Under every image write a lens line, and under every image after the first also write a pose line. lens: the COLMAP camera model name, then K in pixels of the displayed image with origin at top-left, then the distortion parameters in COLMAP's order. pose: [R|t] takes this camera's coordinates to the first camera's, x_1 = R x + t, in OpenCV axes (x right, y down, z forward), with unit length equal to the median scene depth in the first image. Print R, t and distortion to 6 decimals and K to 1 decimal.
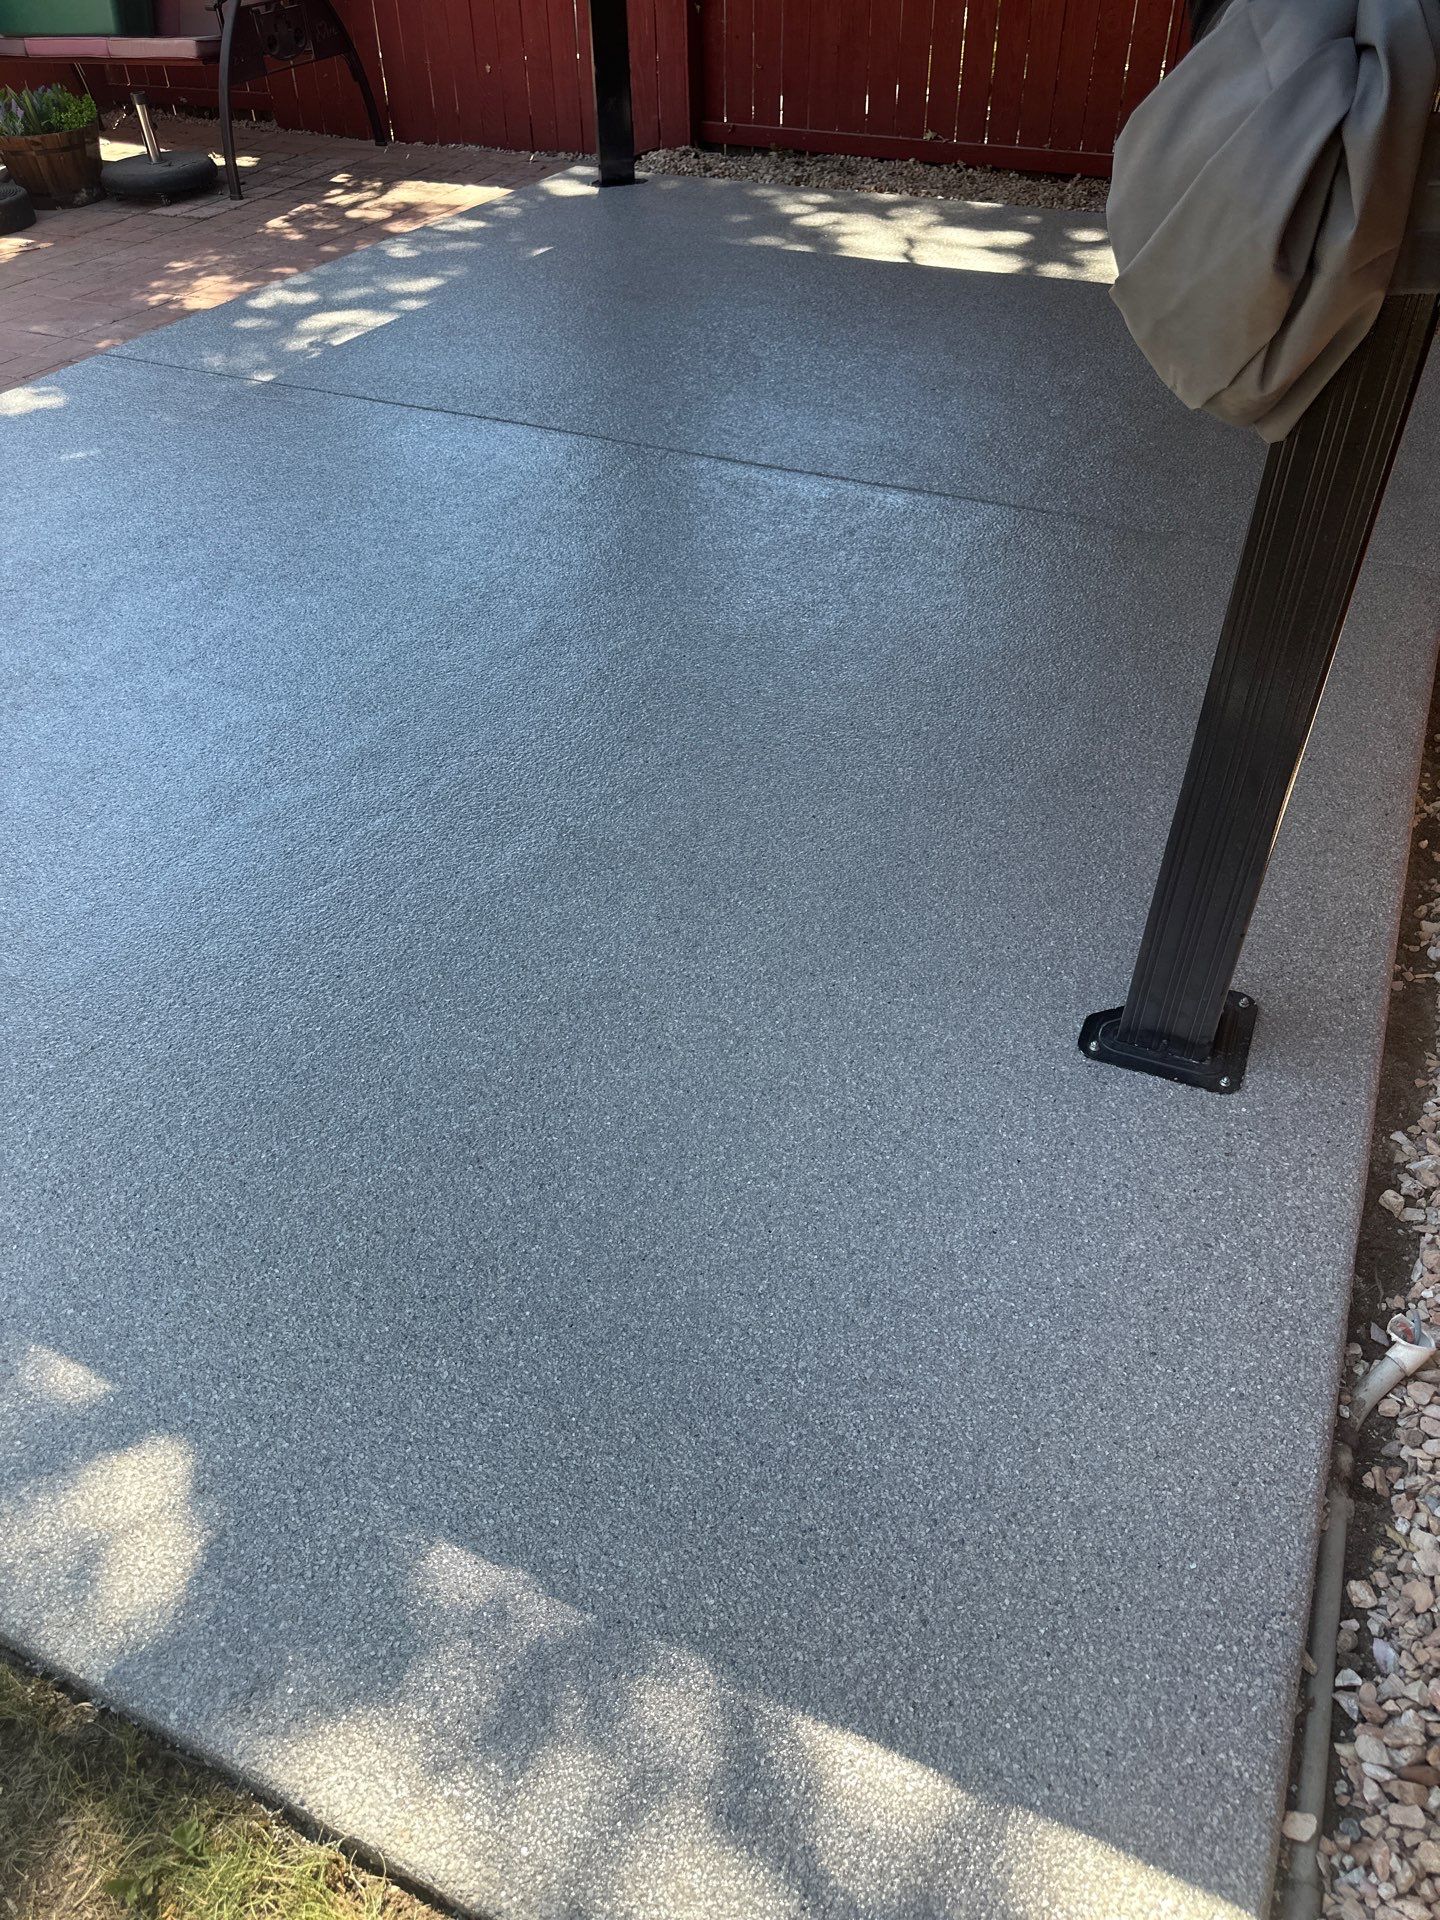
lens RADIAL K [[1369.0, 0, 720.0], [0, 1369.0, 960.0], [0, 0, 1]] dist [0.005213, -0.011135]
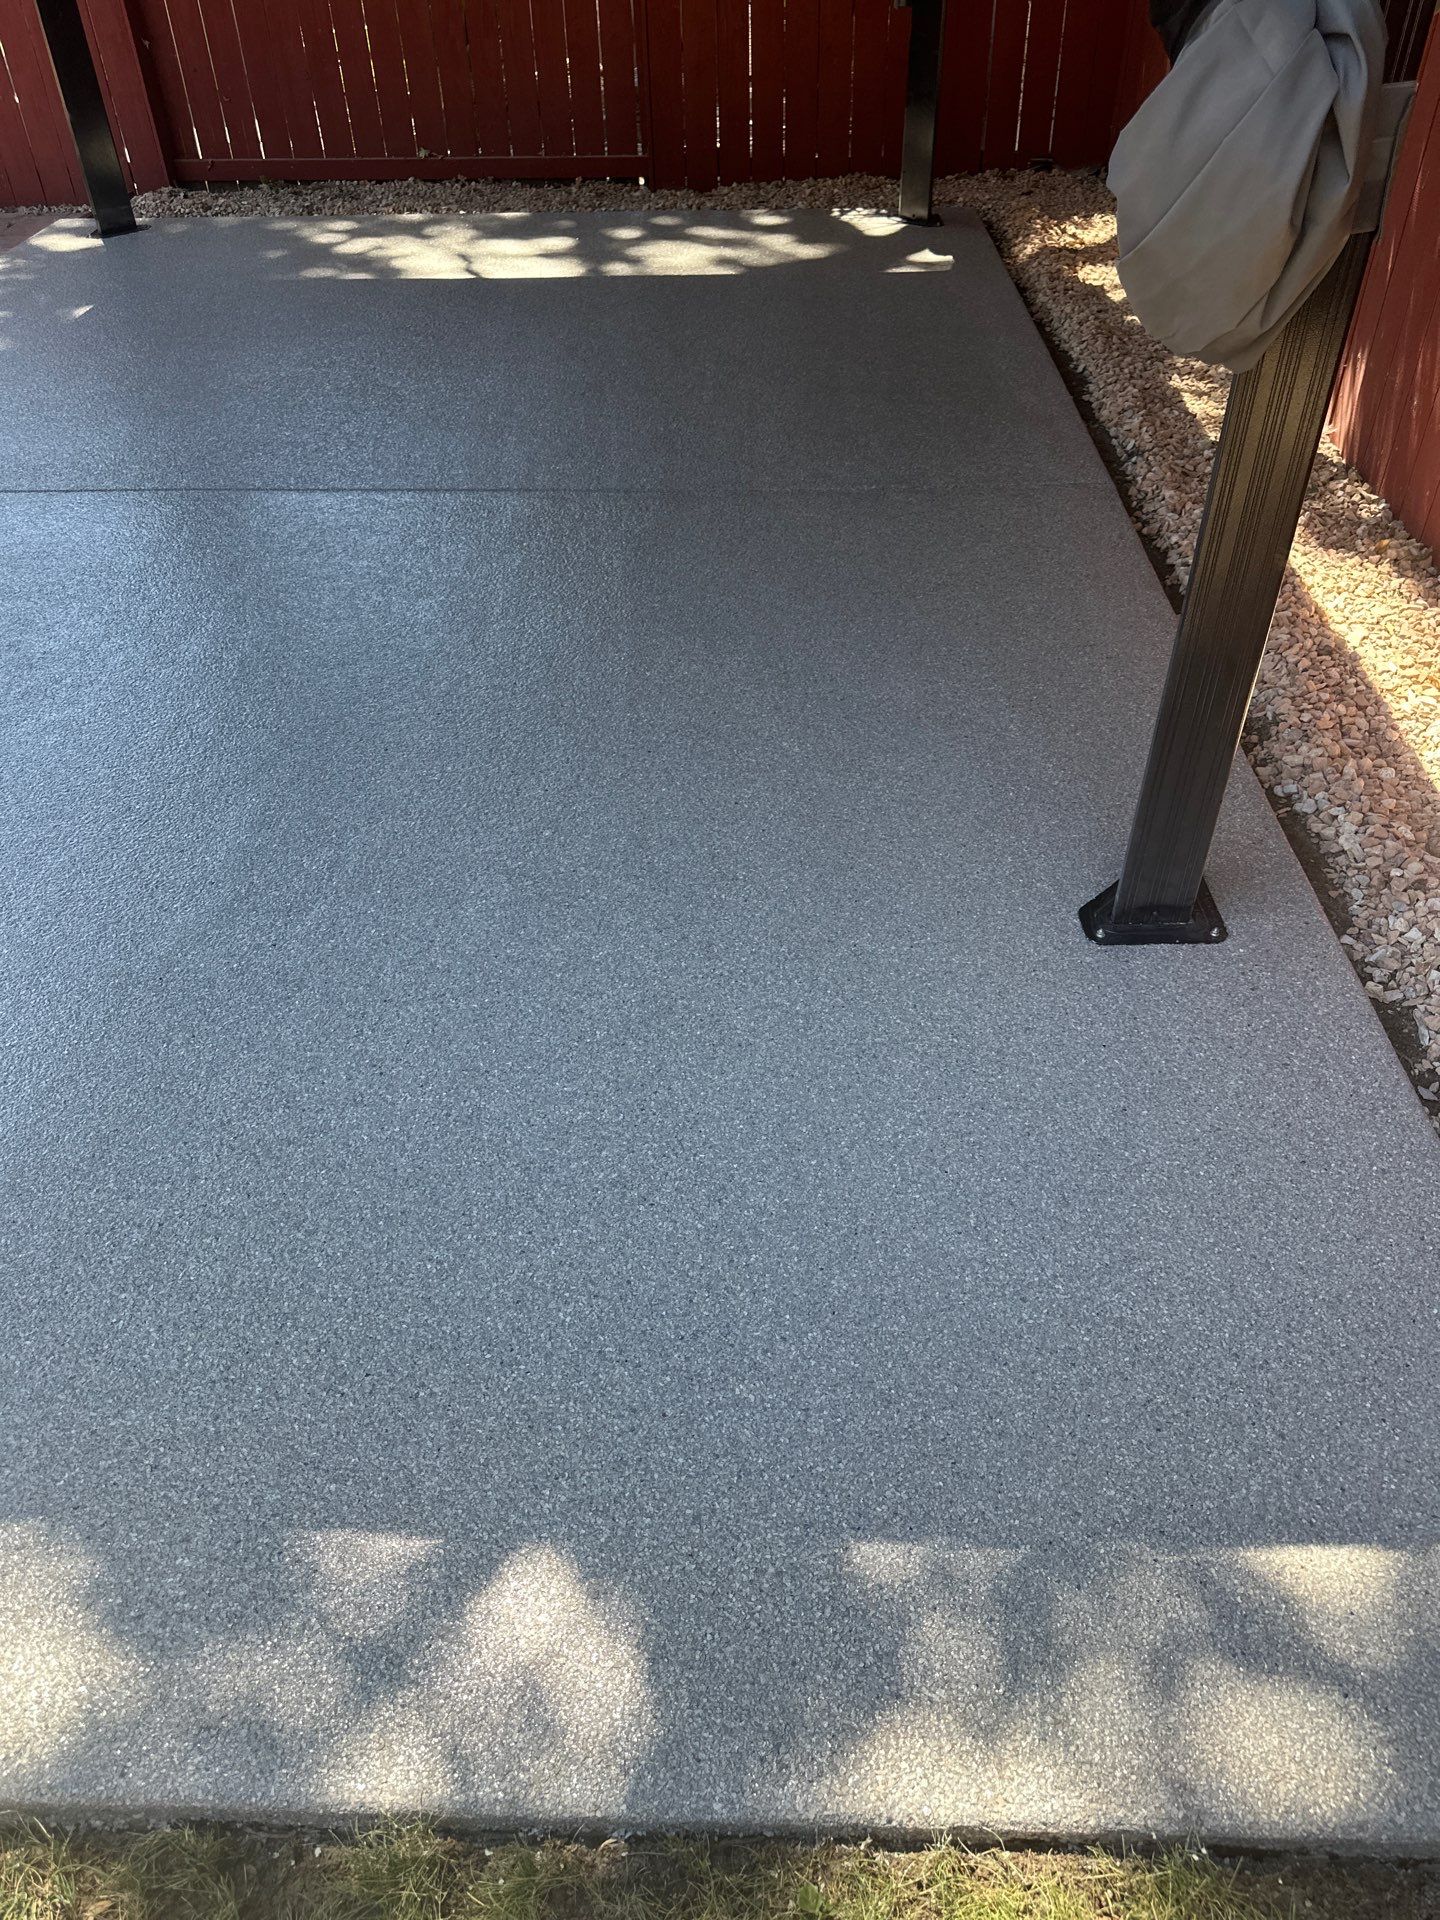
lens RADIAL K [[1367.6, 0, 716.5], [0, 1367.6, 951.0], [0, 0, 1]] dist [-0.004307, -0.001121]
pose [[0.917935, -0.260542, 0.299187, -0.362871], [0.263456, 0.964163, 0.031315, -0.042246], [-0.296624, 0.050078, 0.953680, 0.032720]]
